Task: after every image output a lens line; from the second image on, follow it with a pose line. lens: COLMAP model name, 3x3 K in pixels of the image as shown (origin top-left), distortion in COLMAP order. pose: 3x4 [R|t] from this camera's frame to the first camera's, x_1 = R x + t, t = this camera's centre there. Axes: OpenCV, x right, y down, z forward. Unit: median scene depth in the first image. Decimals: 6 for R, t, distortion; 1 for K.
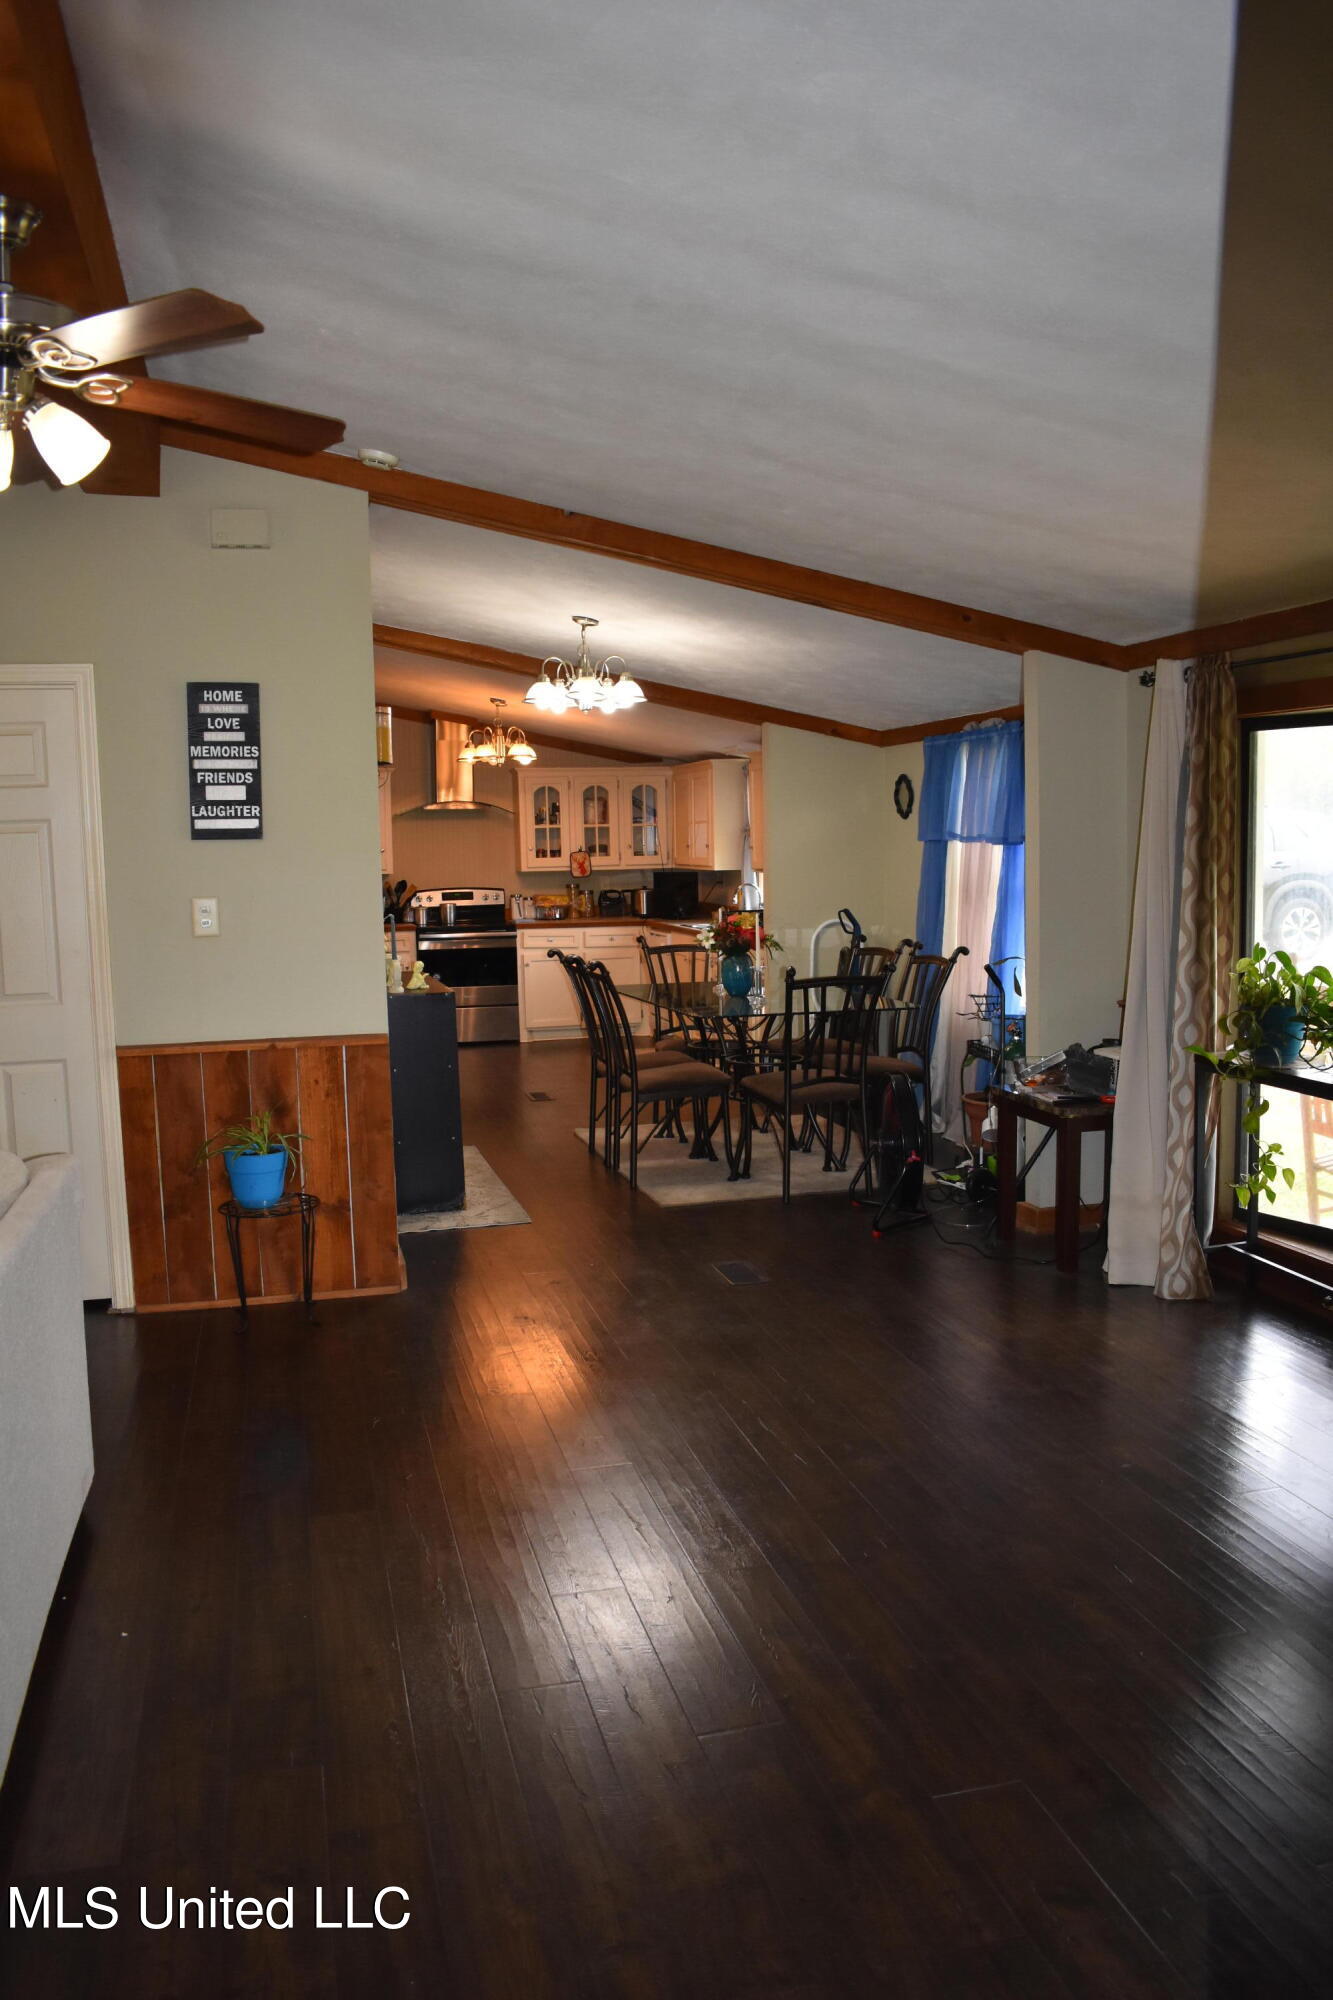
lens RADIAL K [[1576.8, 0, 665.4], [0, 1576.8, 1037.0], [0, 0, 1]] dist [-0.092144, 0.009834]
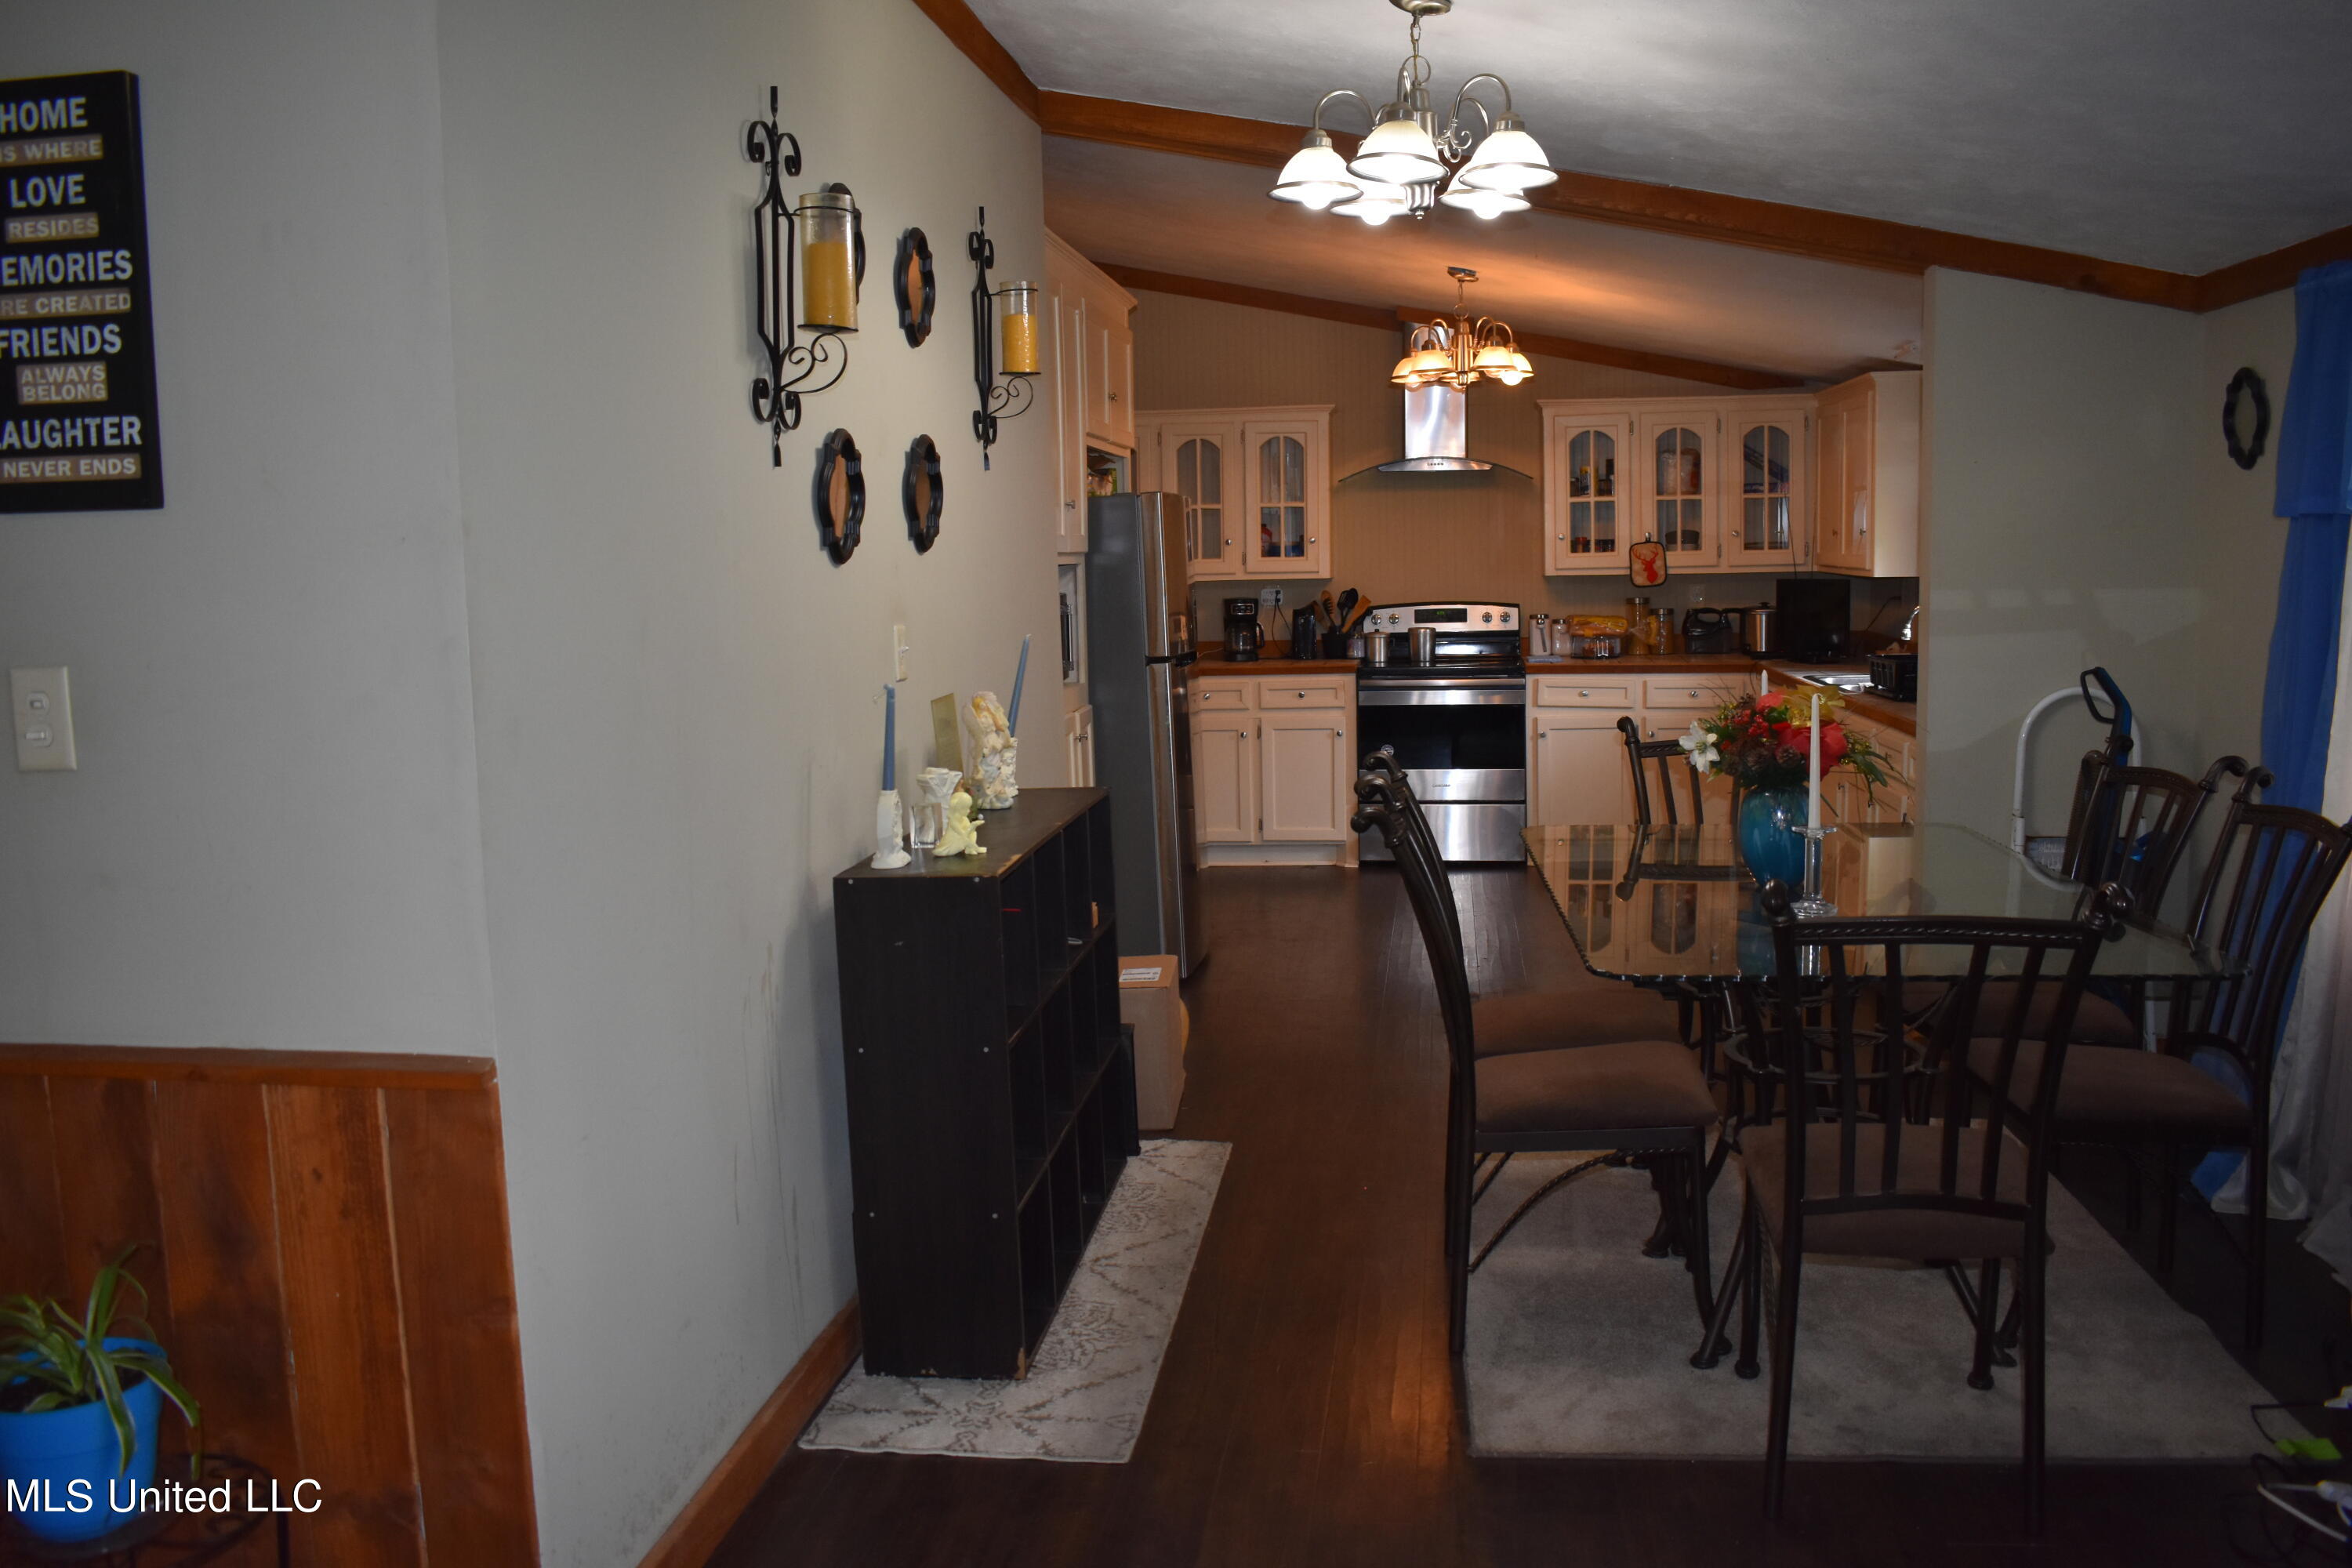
lens RADIAL K [[1915.1, 0, 1176.0], [0, 1915.1, 784.0], [0, 0, 1]] dist [-0.082476, 0.003655]
pose [[0.926512, 0.043328, -0.373761, 0.051778], [-0.040403, 0.999061, 0.015661, -0.032945], [0.374089, 0.000591, 0.927393, 0.286511]]
